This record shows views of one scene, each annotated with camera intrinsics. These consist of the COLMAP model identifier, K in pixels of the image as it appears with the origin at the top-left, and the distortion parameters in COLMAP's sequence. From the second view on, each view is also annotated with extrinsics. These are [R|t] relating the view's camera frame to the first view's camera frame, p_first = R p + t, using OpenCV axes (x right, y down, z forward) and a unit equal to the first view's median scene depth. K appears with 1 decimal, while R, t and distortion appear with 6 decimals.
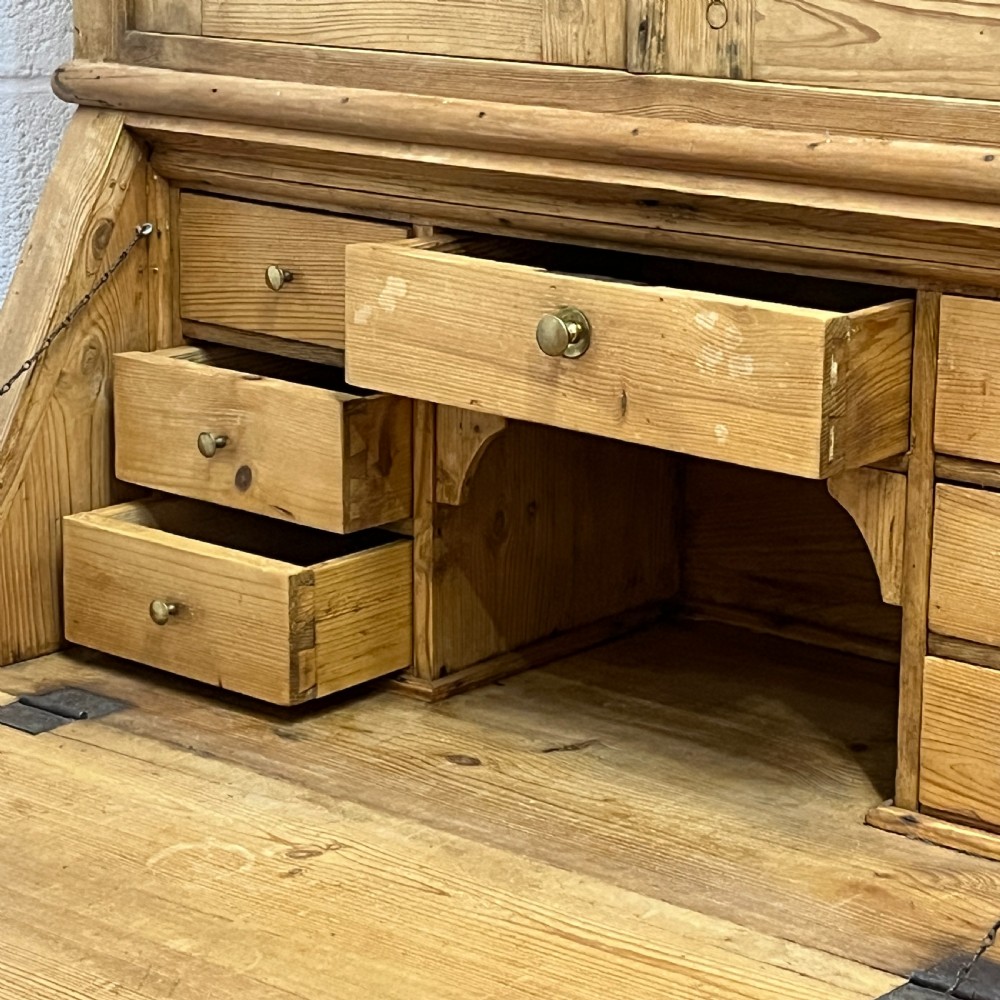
lens RADIAL K [[2741.4, 0, 529.0], [0, 2741.4, 489.1], [0, 0, 1]] dist [0.137188, 0.000000]
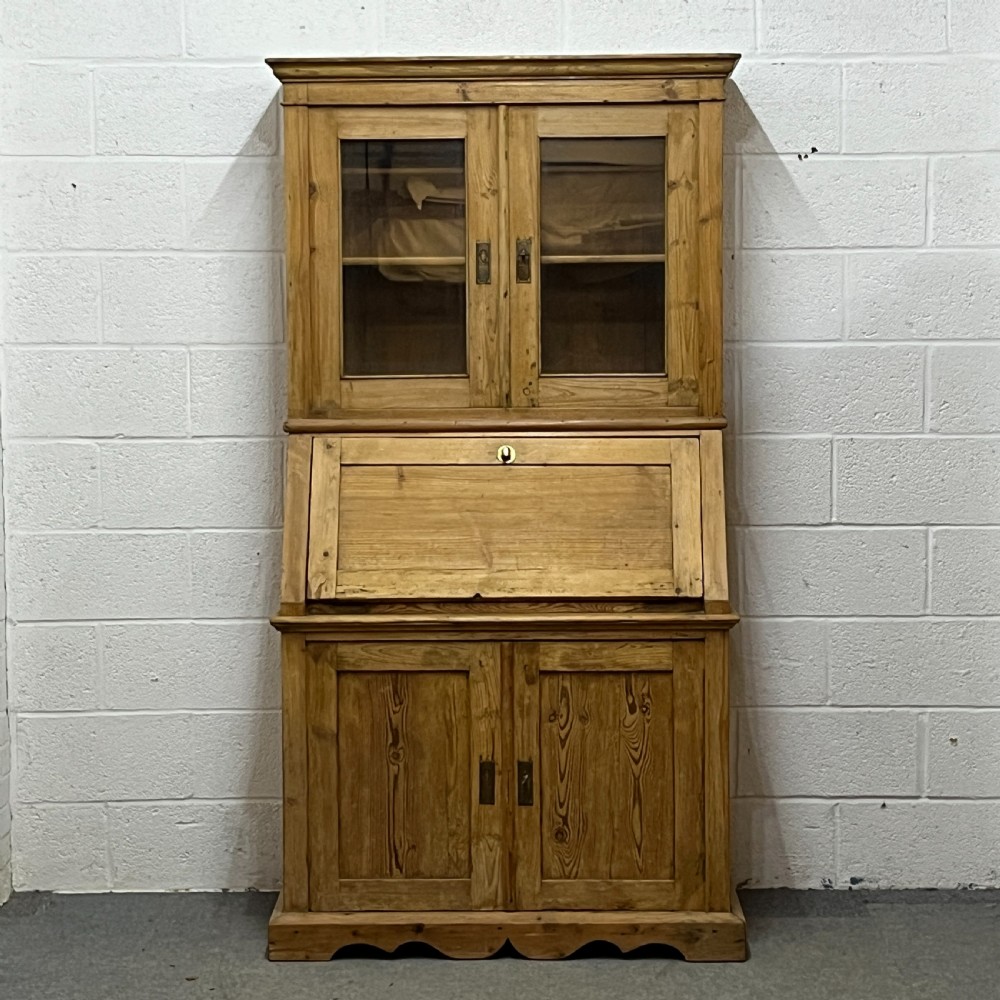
lens RADIAL K [[2532.4, 0, 499.5], [0, 2532.4, 506.4], [0, 0, 1]] dist [0.136430, 0.000000]
pose [[0.784588, -0.061196, 0.616990, -2.168901], [0.162240, 0.980708, -0.109038, 0.371147], [-0.598415, 0.185650, 0.779380, -1.740537]]
